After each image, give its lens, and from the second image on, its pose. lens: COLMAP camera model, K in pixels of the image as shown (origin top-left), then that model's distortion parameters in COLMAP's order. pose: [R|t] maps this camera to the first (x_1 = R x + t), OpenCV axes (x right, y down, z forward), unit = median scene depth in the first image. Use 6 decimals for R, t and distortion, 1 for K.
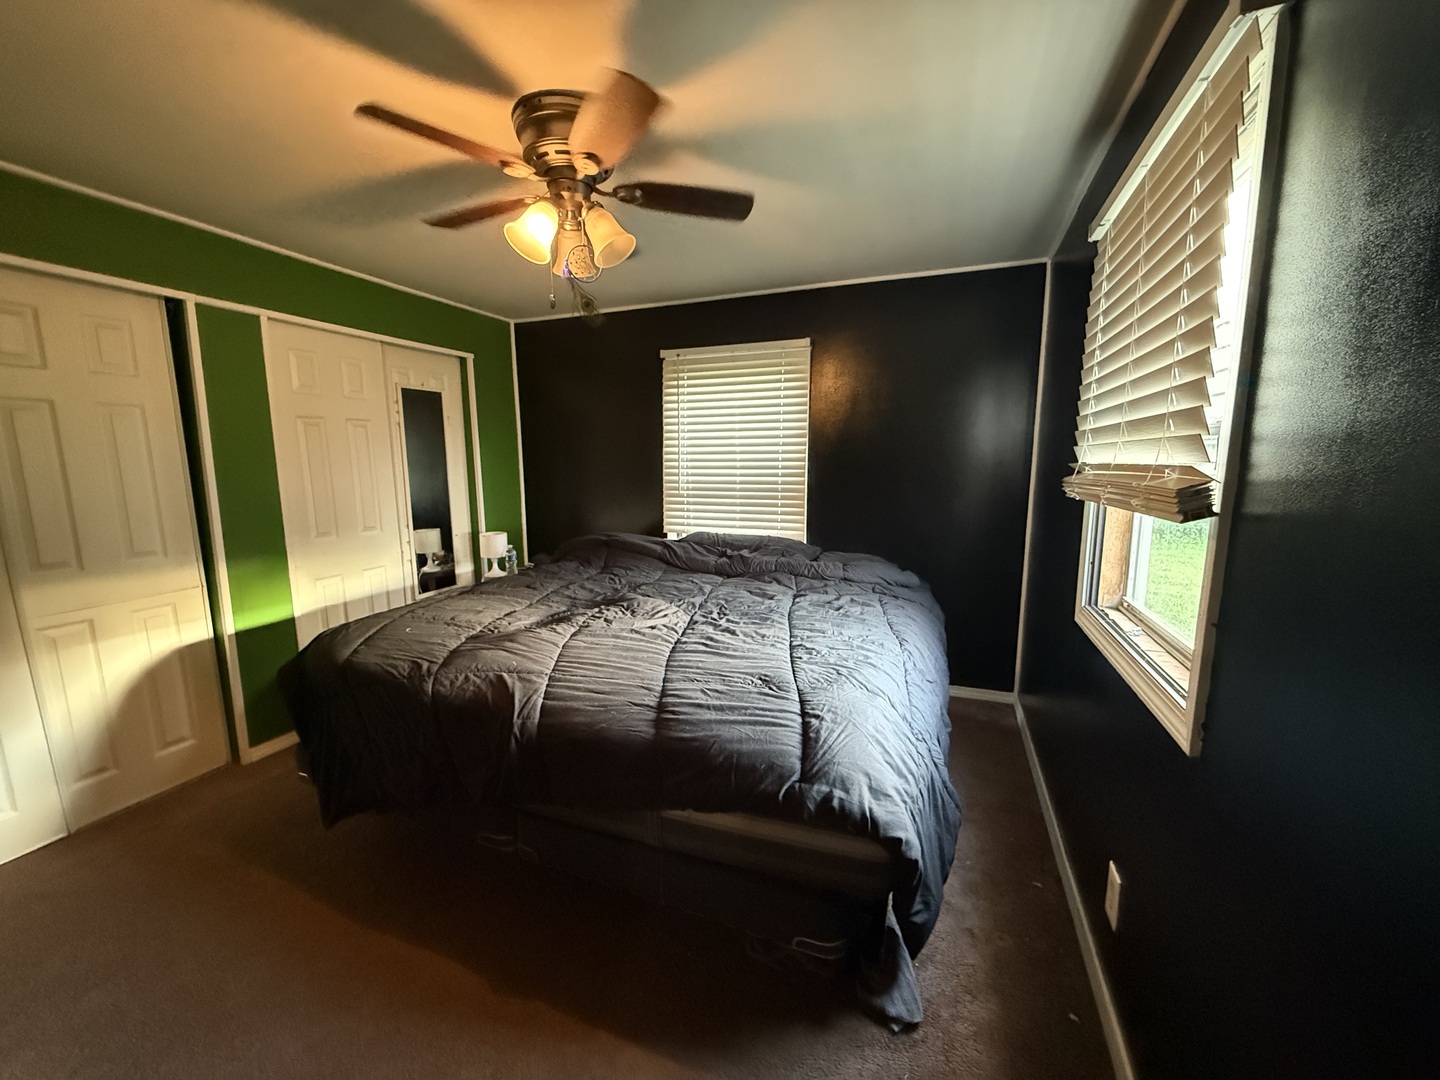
lens RADIAL K [[574.6, 0, 716.4], [0, 574.6, 541.8], [0, 0, 1]] dist [-0.000068, -0.000207]
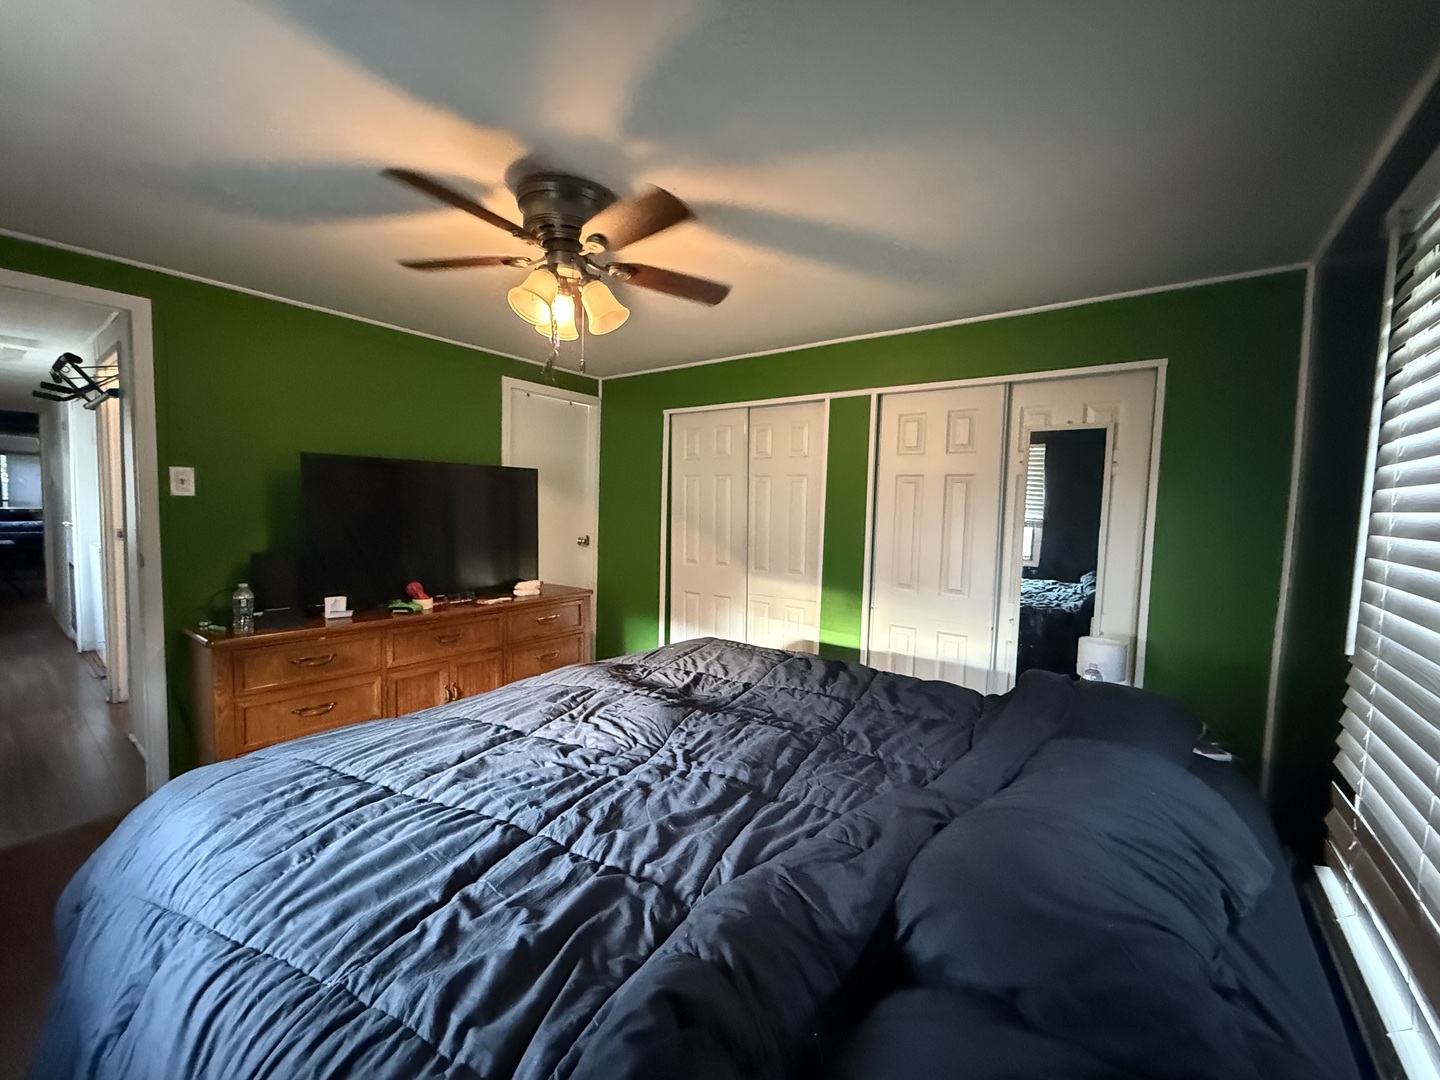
lens RADIAL K [[574.6, 0, 716.4], [0, 574.6, 541.8], [0, 0, 1]] dist [-0.000068, -0.000207]
pose [[-0.272386, 0.083726, -0.958539, 0.427554], [-0.151030, 0.980138, 0.128530, -0.183953], [0.950261, 0.179778, -0.254330, 0.969950]]
